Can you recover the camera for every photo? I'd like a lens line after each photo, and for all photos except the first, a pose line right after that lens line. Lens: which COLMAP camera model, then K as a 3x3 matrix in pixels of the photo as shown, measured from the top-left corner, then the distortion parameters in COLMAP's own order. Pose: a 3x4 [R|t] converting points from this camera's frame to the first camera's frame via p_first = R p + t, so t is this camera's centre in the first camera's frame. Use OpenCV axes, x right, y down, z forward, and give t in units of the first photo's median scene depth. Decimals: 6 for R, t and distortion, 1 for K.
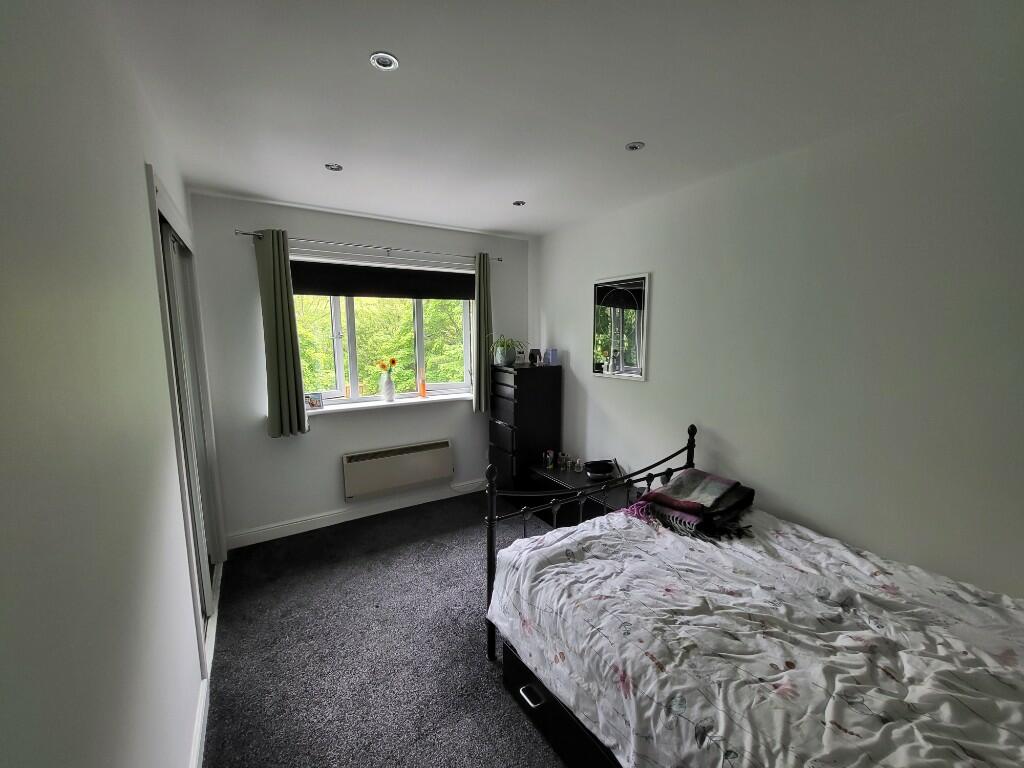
lens RADIAL K [[409.7, 0, 514.4], [0, 409.7, 386.1], [0, 0, 1]] dist [0.000625, 0.000034]
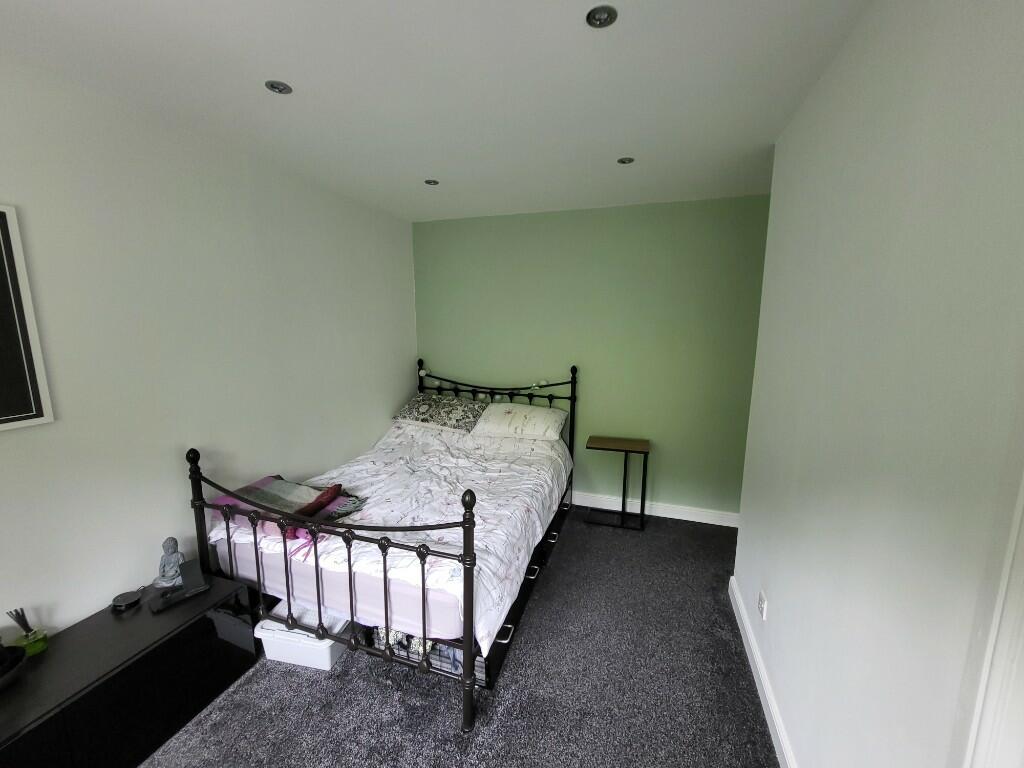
lens RADIAL K [[409.7, 0, 512.6], [0, 409.7, 386.1], [0, 0, 1]] dist [0.000625, 0.000034]
pose [[-0.647784, -0.116507, 0.752863, -0.749309], [0.089269, 0.969820, 0.226892, -0.200653], [-0.756576, 0.214185, -0.617833, 1.491676]]
